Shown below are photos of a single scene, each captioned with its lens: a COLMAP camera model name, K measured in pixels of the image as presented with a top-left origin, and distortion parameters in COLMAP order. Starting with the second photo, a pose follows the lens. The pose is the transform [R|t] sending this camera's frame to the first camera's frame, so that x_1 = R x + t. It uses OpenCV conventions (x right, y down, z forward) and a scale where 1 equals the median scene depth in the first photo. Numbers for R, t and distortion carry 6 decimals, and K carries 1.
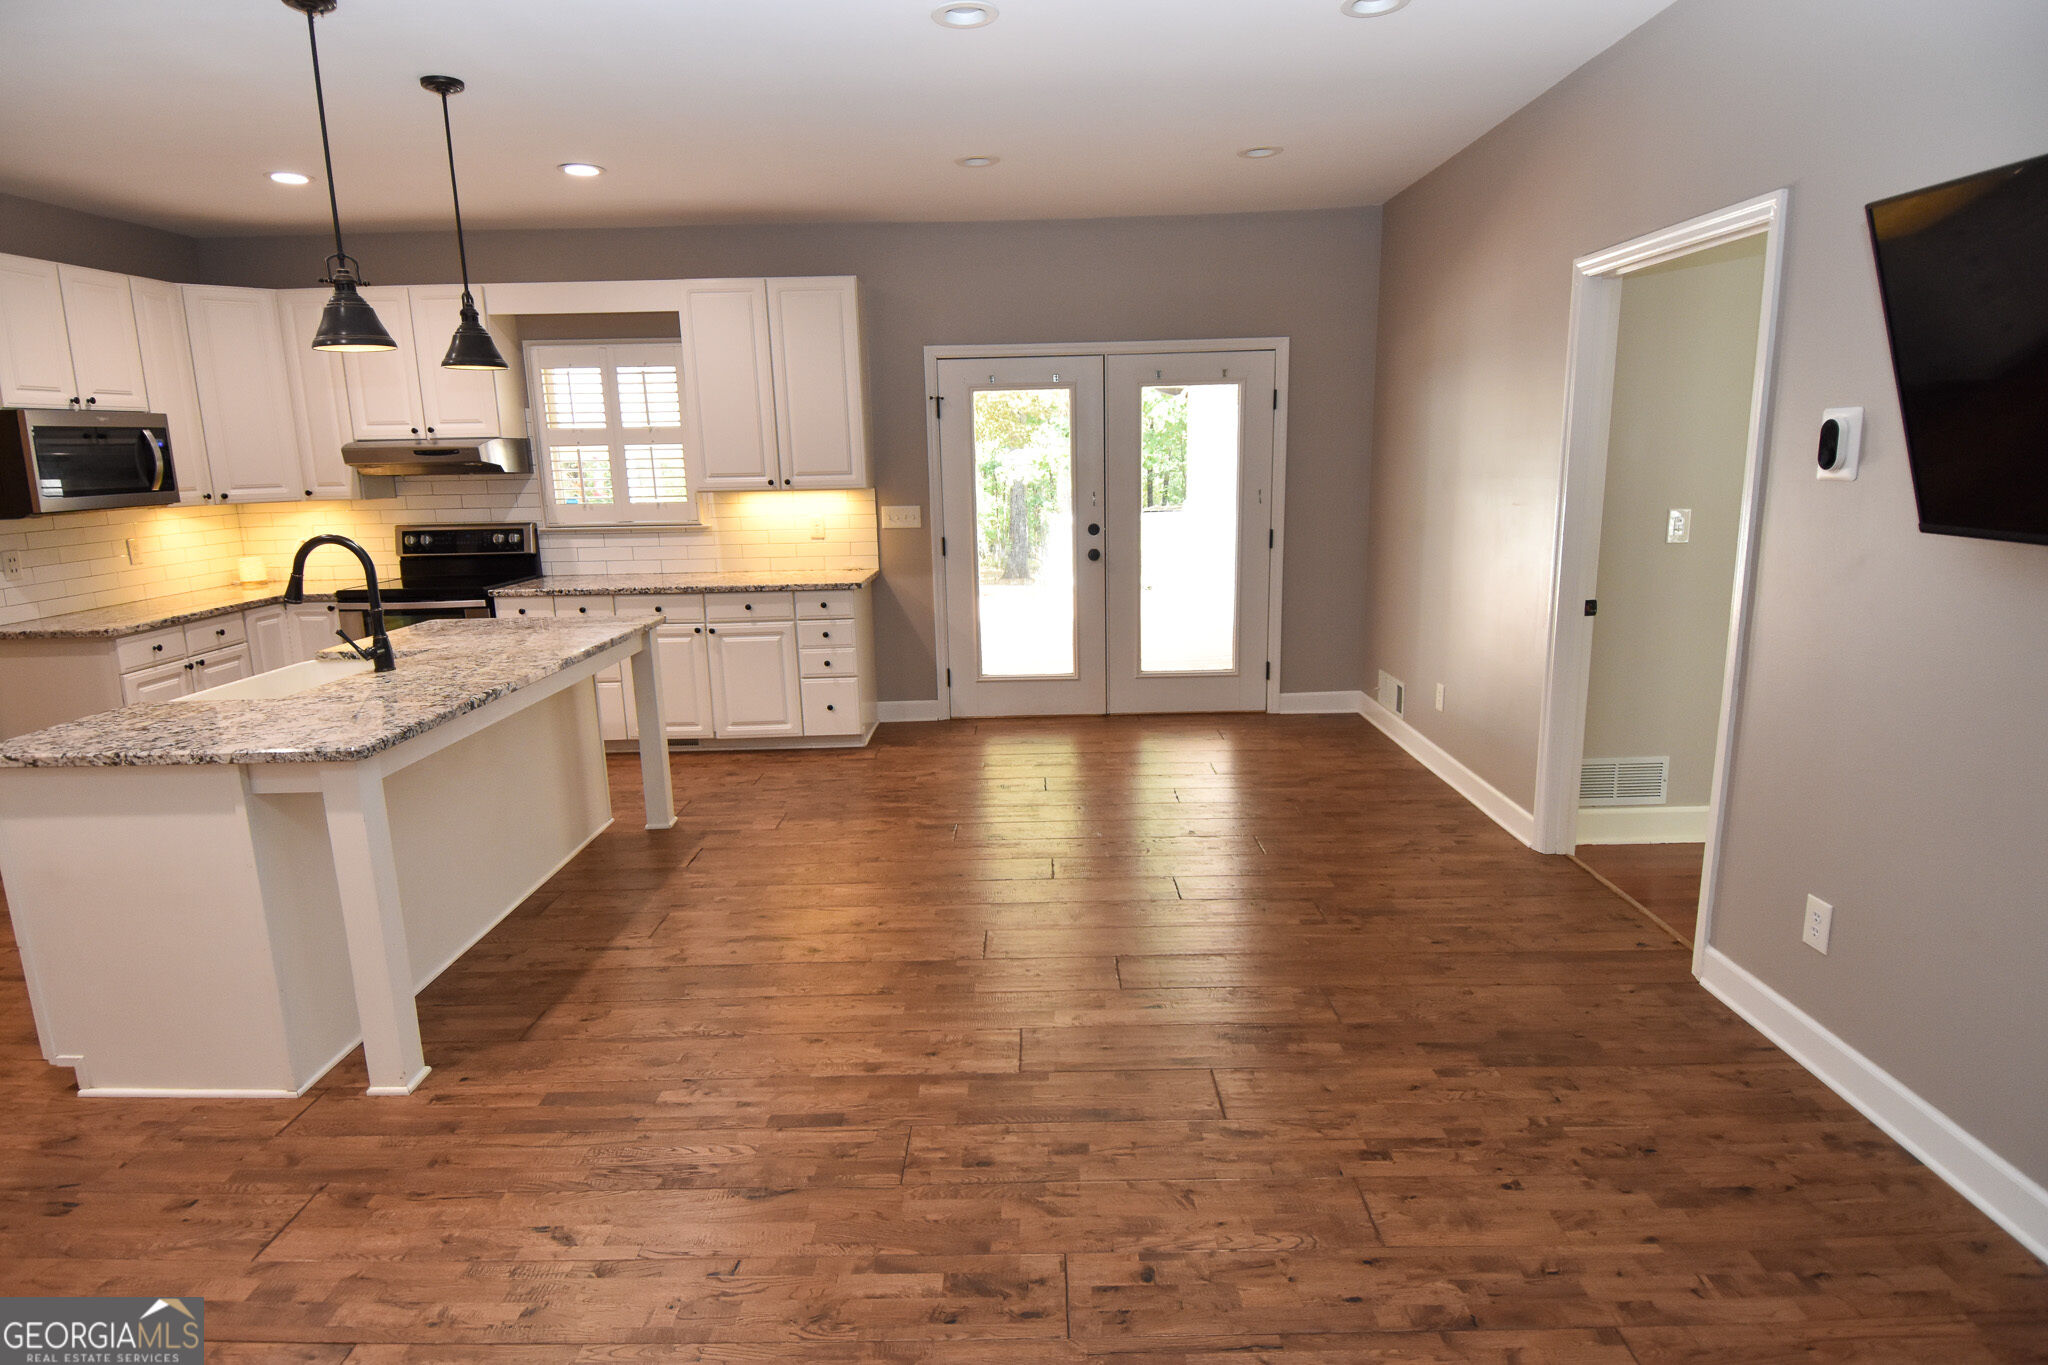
lens RADIAL K [[1080.9, 0, 1029.5], [0, 1080.9, 671.7], [0, 0, 1]] dist [0.005901, -0.005942]
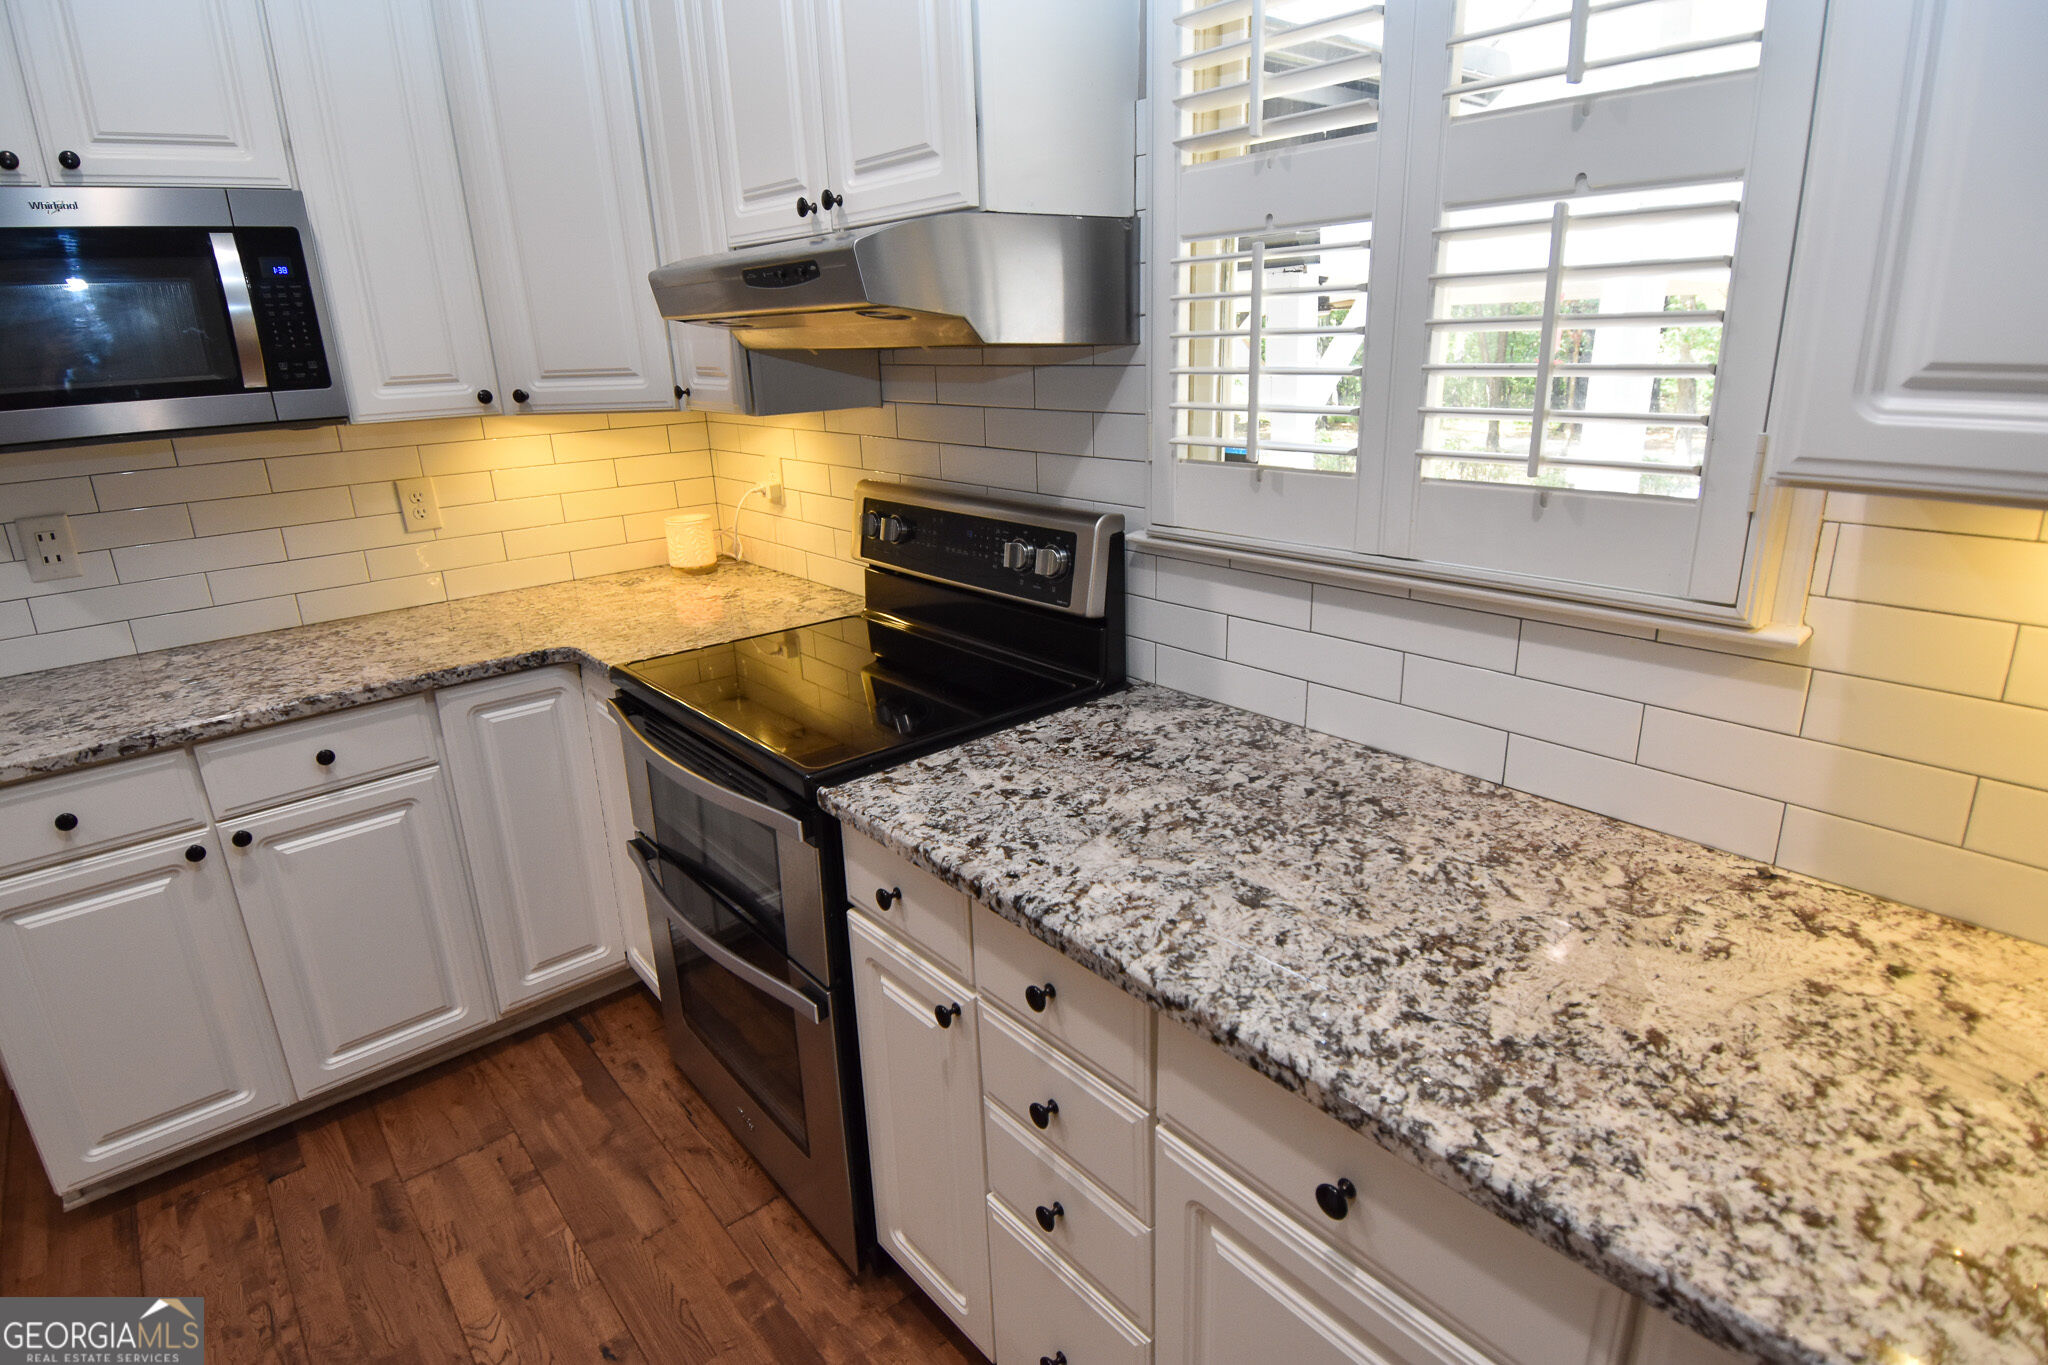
lens RADIAL K [[1080.9, 0, 1035.6], [0, 1080.9, 681.2], [0, 0, 1]] dist [0.005901, -0.005942]
pose [[0.653310, 0.235776, -0.719441, -0.265862], [-0.131659, 0.971173, 0.198717, -0.160893], [0.745555, -0.035103, 0.665519, 0.843636]]
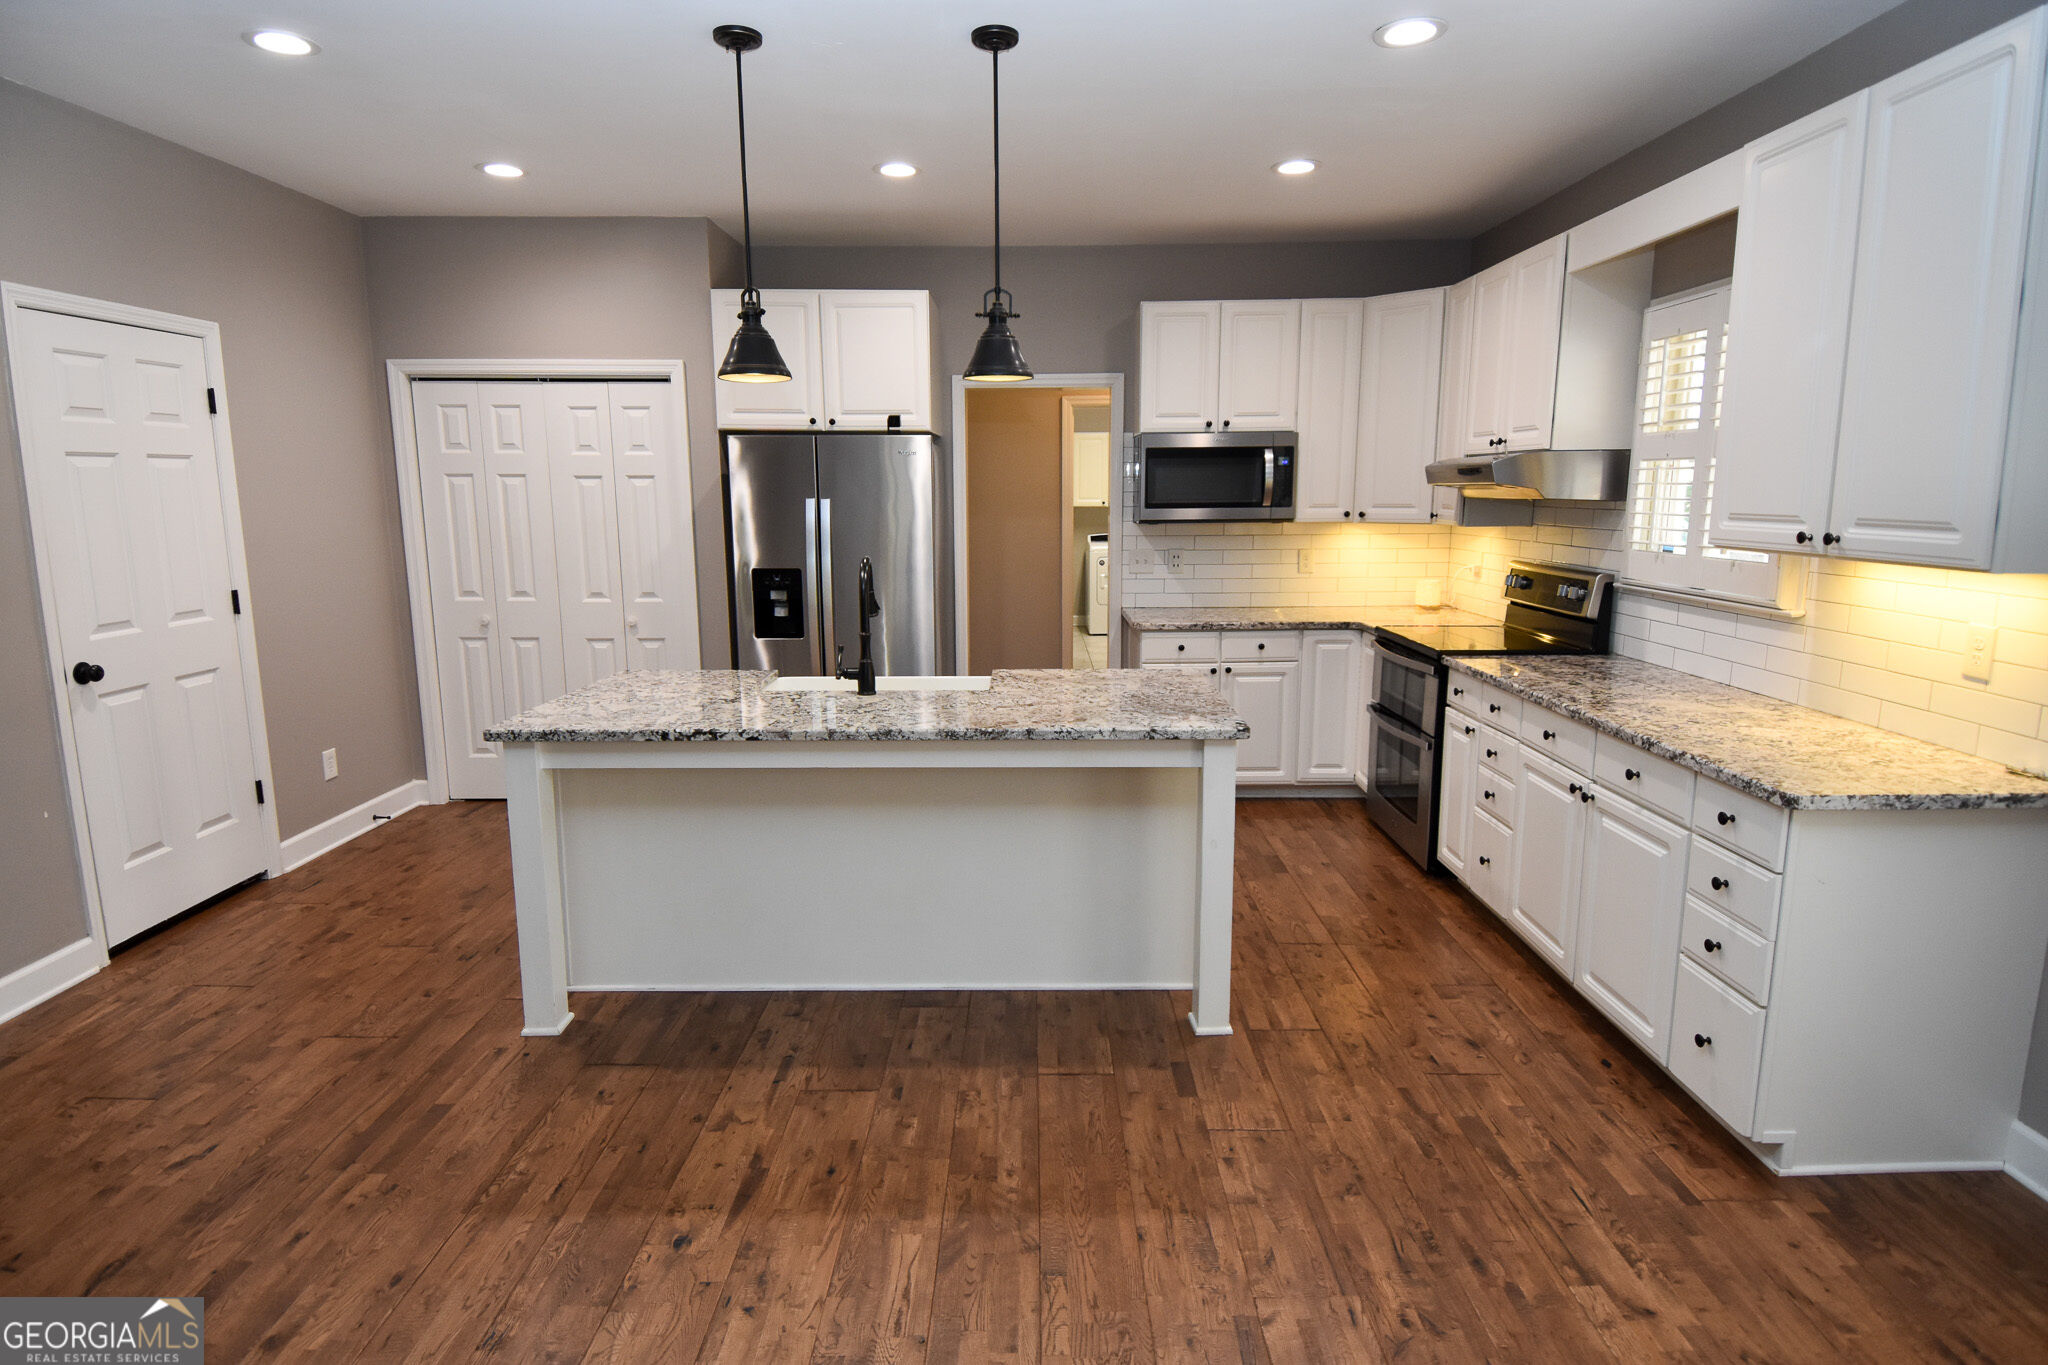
lens RADIAL K [[1080.9, 0, 1011.8], [0, 1080.9, 661.2], [0, 0, 1]] dist [0.005901, -0.005942]
pose [[-0.008622, 0.180946, -0.983455, 0.233031], [-0.192645, 0.964768, 0.179196, -0.144822], [0.981231, 0.191002, 0.026540, 0.676608]]
